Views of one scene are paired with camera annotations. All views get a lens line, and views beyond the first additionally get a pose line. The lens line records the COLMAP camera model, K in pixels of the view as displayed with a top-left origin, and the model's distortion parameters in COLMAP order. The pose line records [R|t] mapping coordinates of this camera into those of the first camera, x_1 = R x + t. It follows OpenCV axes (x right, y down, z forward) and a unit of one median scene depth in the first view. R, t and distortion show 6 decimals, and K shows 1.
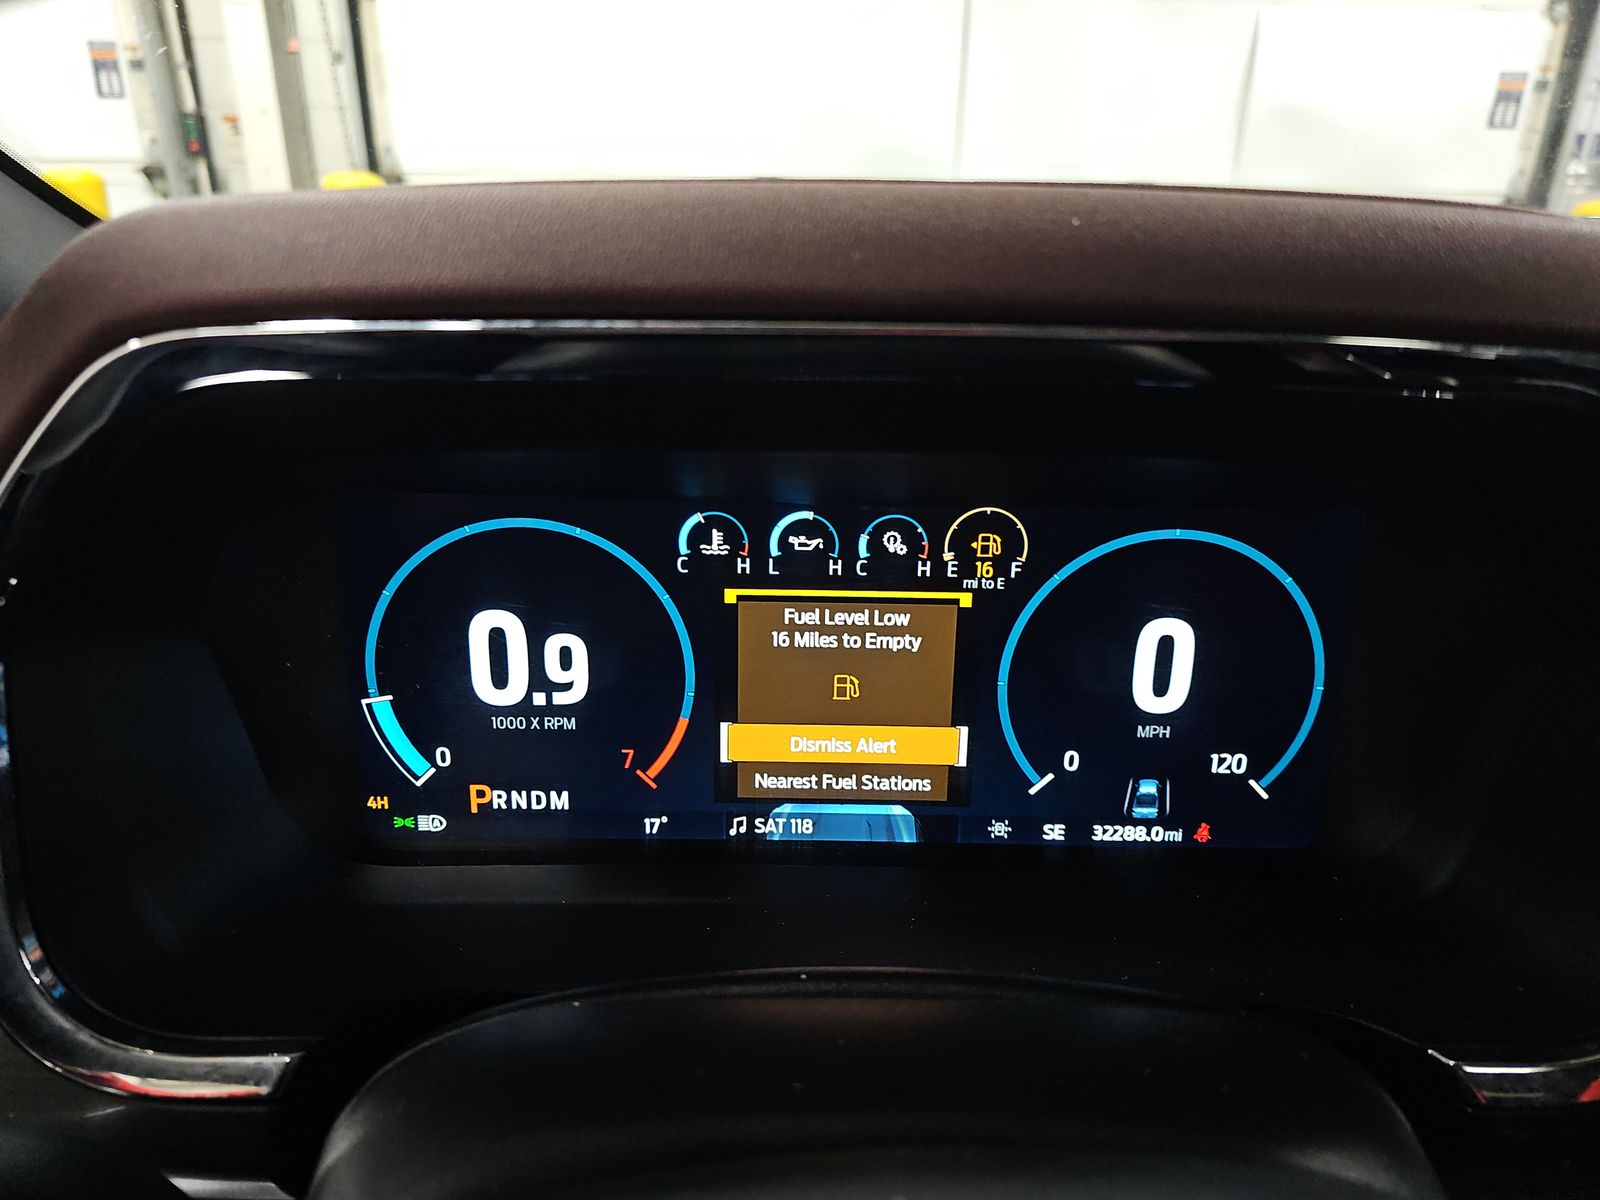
lens RADIAL K [[1032.2, 0, 803.1], [0, 1032.2, 588.0], [0, 0, 1]] dist [0.063888, -0.071855]
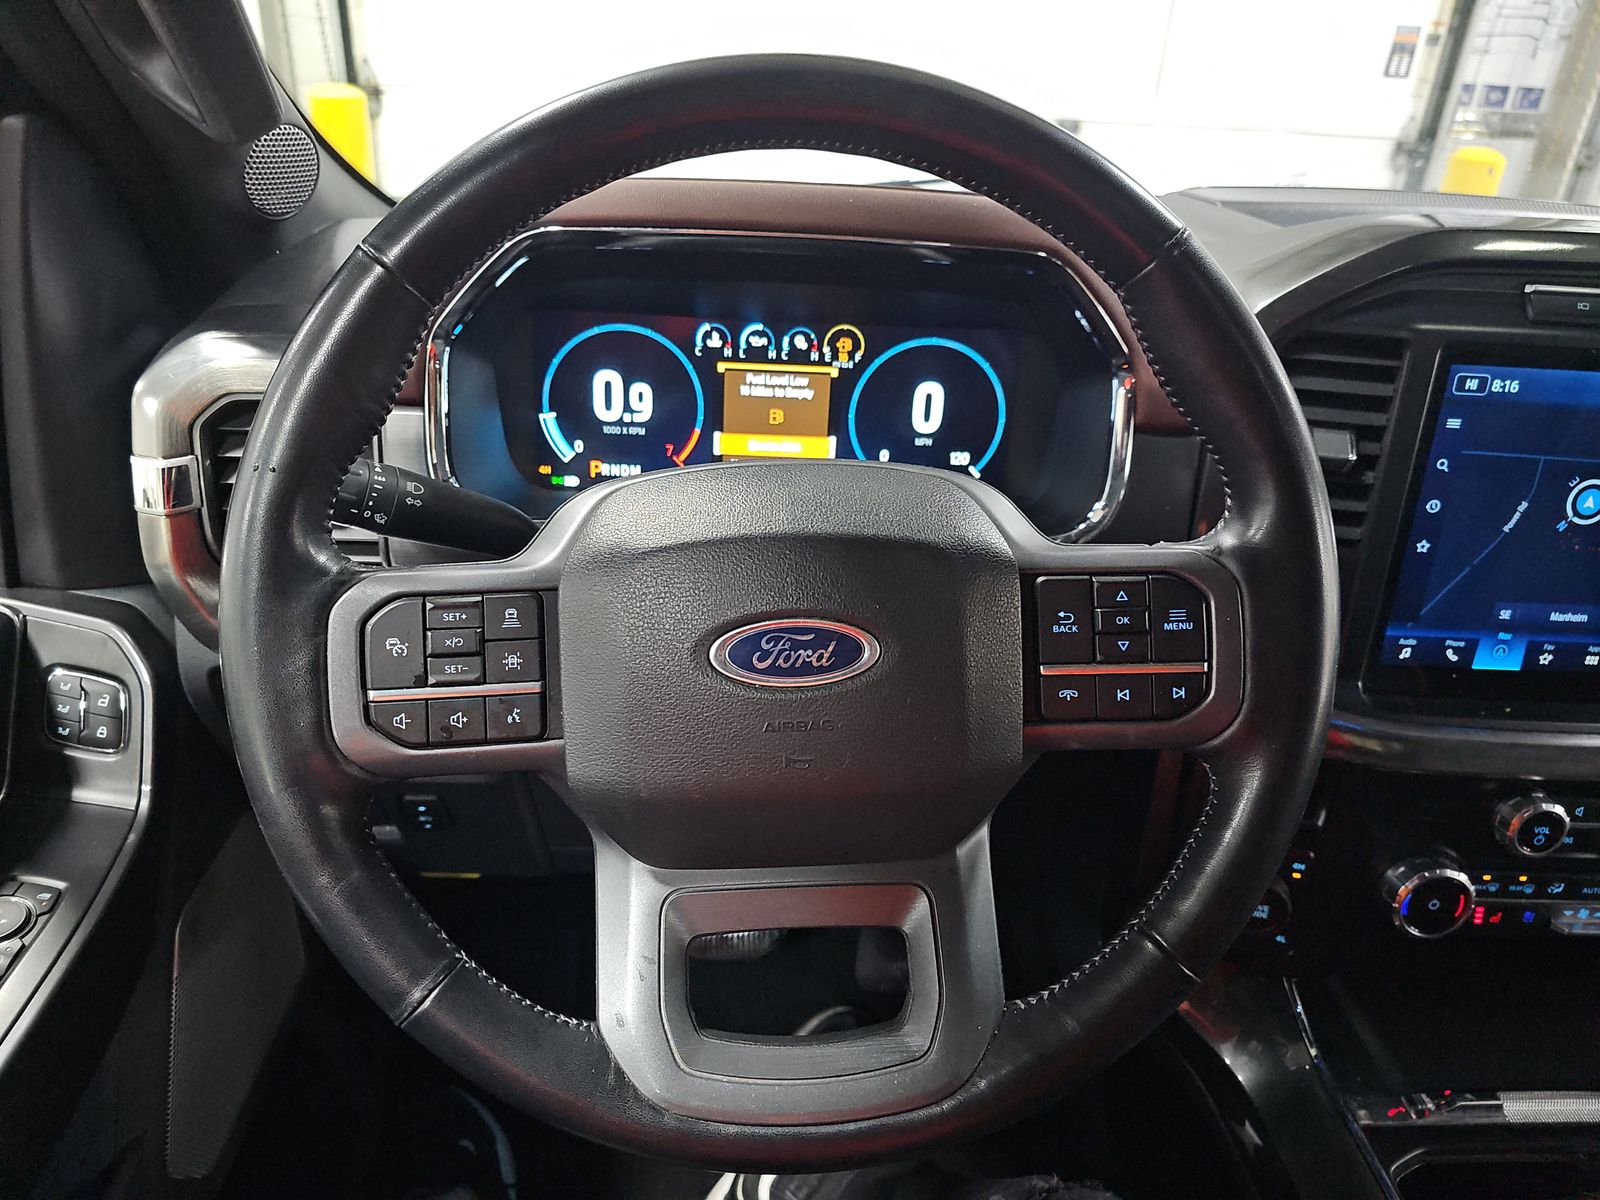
lens RADIAL K [[1066.8, 0, 793.3], [0, 1066.8, 603.2], [0, 0, 1]] dist [0.095113, -0.084709]
pose [[0.999475, 0.022532, 0.023268, 0.034176], [-0.024133, 0.997183, 0.071020, 0.320791], [-0.021602, -0.071544, 0.997203, -1.173523]]
